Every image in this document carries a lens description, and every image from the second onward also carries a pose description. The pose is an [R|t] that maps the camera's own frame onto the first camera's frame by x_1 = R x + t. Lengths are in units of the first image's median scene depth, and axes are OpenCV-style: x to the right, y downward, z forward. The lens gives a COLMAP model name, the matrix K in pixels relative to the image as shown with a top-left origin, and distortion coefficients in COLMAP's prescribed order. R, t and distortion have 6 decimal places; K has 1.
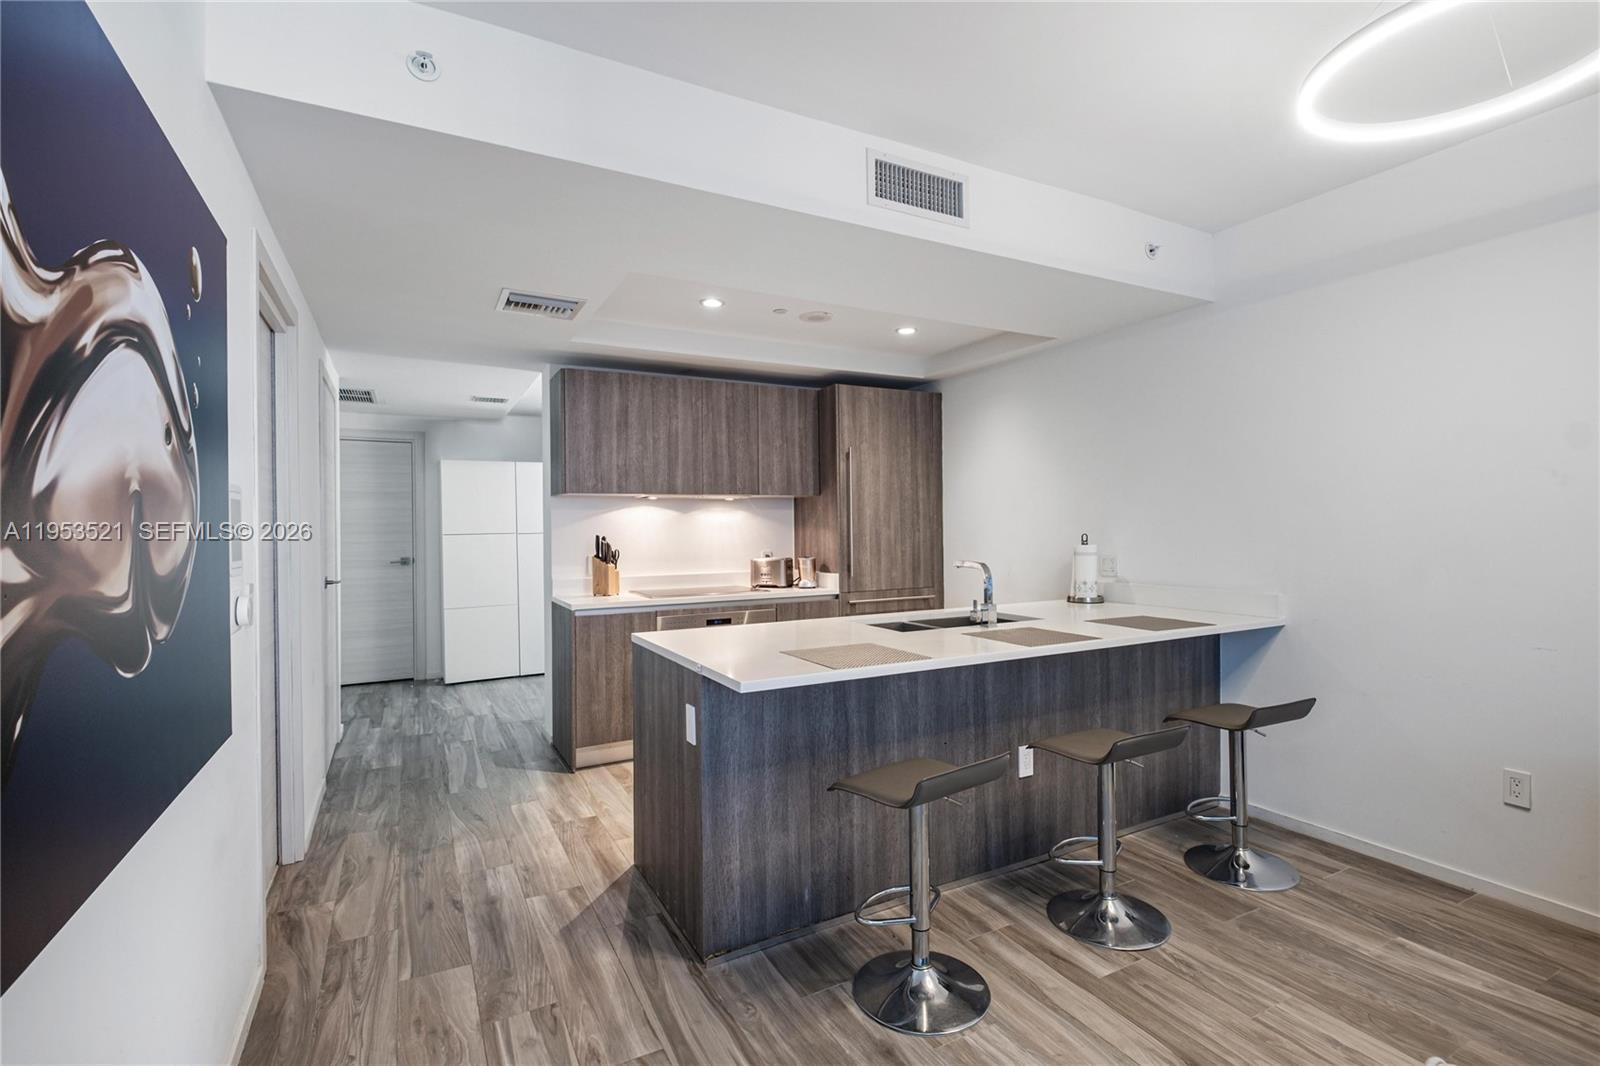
lens RADIAL K [[732.6, 0, 799.8], [0, 732.6, 529.1], [0, 0, 1]] dist [0.000957, -0.000714]
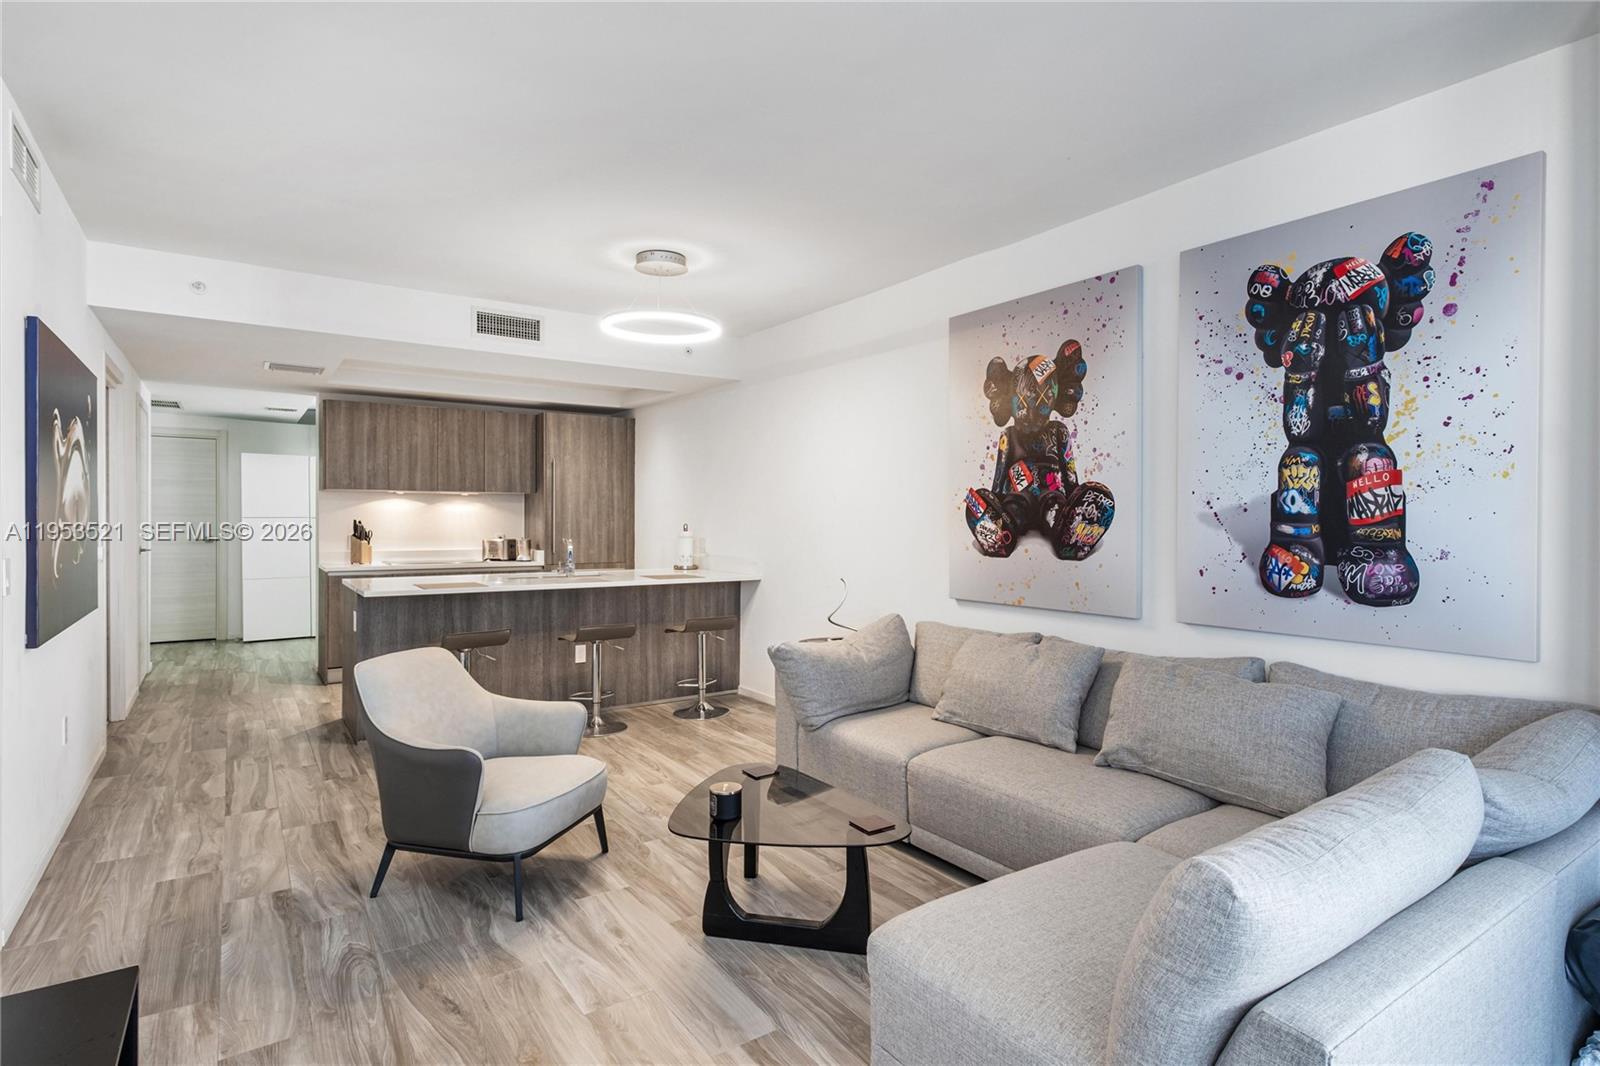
lens RADIAL K [[817.6, 0, 798.2], [0, 817.6, 527.5], [0, 0, 1]] dist [-0.000190, -0.000356]
pose [[0.993611, 0.015328, 0.111815, 0.355853], [-0.016449, 0.999823, 0.009109, -0.004224], [-0.111656, -0.010890, 0.993687, -0.575099]]
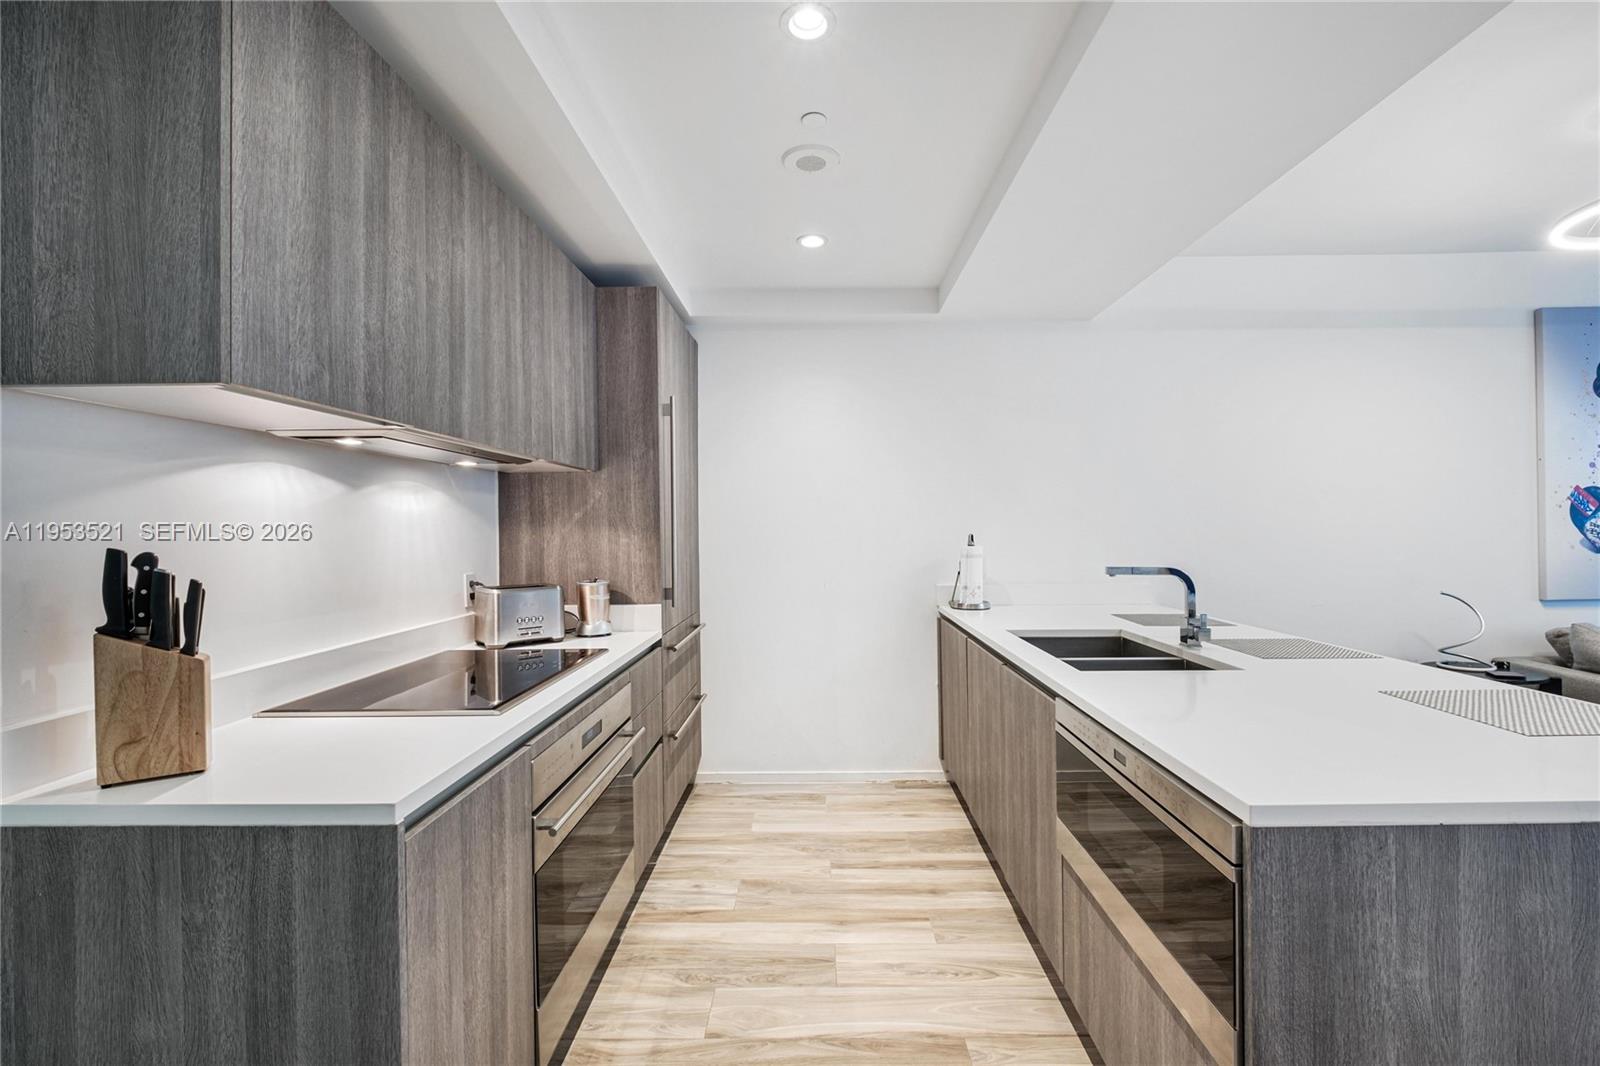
lens RADIAL K [[701.9, 0, 823.5], [0, 701.9, 512.7], [0, 0, 1]] dist [0.004193, 0.000365]
pose [[0.472235, 0.026431, 0.881077, -0.387474], [0.006636, 0.999415, -0.033538, 0.006524], [-0.881448, 0.021685, 0.471783, 0.616068]]
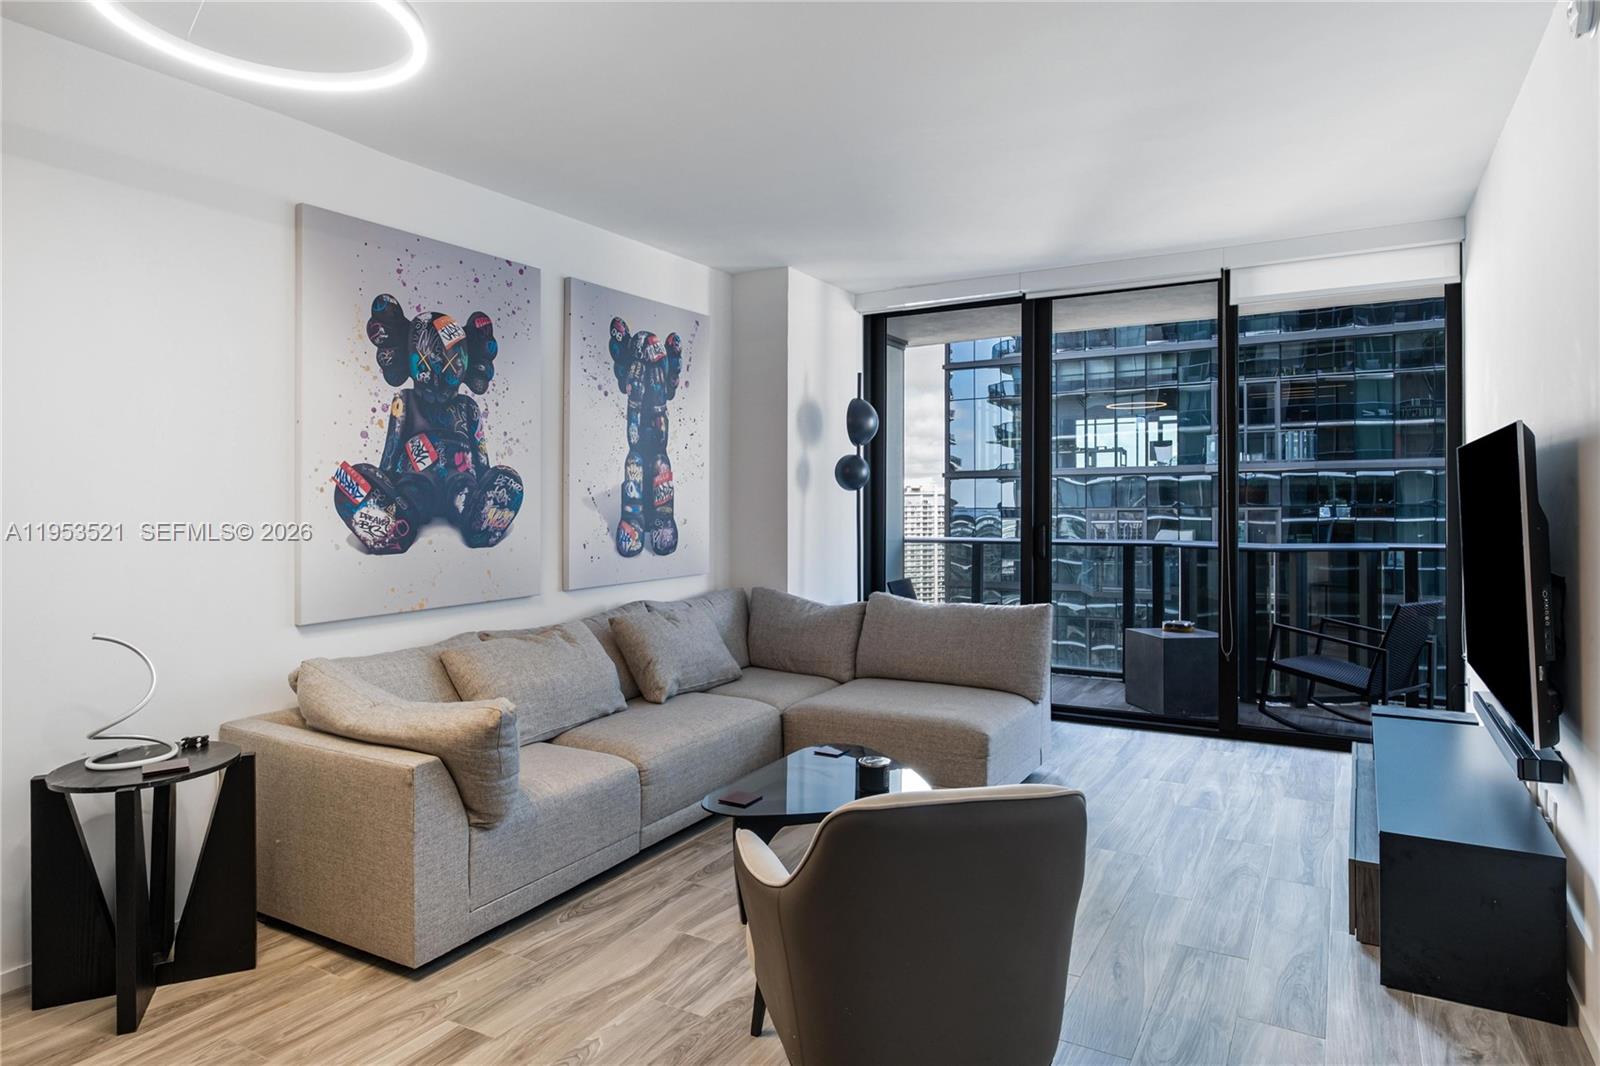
lens RADIAL K [[921.2, 0, 838.4], [0, 921.2, 503.2], [0, 0, 1]] dist [0.001272, 0.000011]
pose [[-0.546661, 0.012854, 0.837255, -0.152175], [0.014153, 0.999881, -0.006109, -0.000414], [-0.837234, 0.008510, -0.546778, 0.337229]]
